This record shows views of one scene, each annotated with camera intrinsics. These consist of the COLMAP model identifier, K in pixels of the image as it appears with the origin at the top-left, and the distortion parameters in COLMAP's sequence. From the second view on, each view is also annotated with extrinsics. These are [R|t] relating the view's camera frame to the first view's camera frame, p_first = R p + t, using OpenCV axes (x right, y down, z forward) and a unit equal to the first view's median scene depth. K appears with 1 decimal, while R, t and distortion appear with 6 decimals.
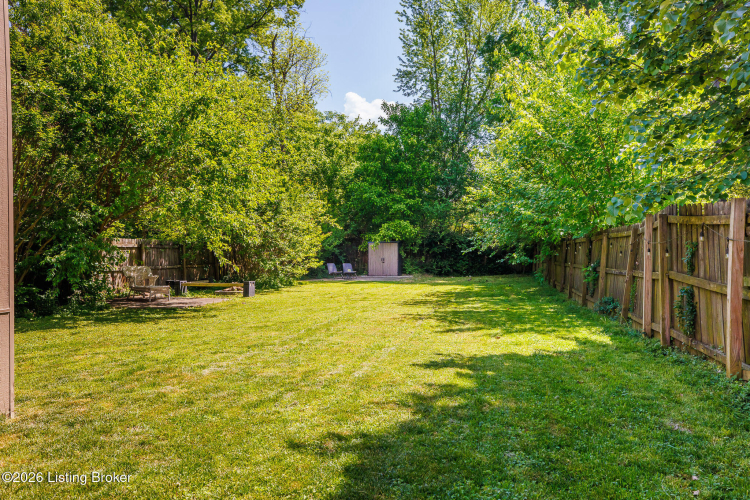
lens RADIAL K [[588.3, 0, 375.0], [0, 588.3, 250.0], [0, 0, 1]] dist [-0.057185, 0.000895]
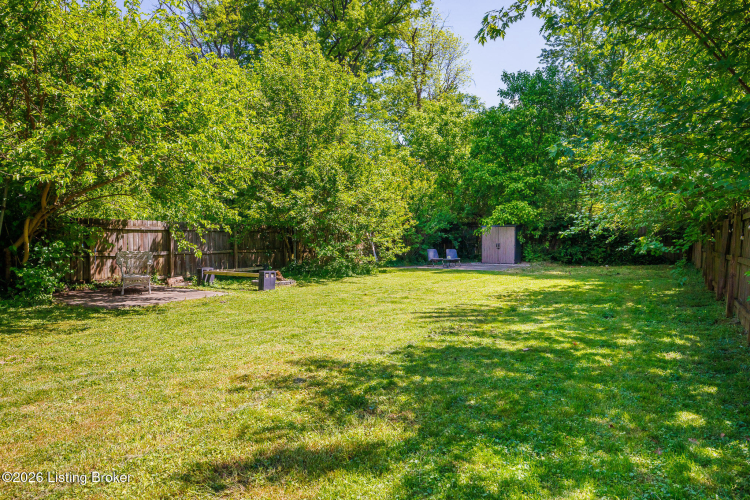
lens RADIAL K [[491.5, 0, 374.5], [0, 491.5, 231.0], [0, 0, 1]] dist [0.001367, 0.001572]
pose [[0.938762, -0.002063, -0.344559, 0.095533], [-0.001560, 0.999946, -0.010238, 0.002420], [0.344562, 0.010148, 0.938709, 0.233470]]
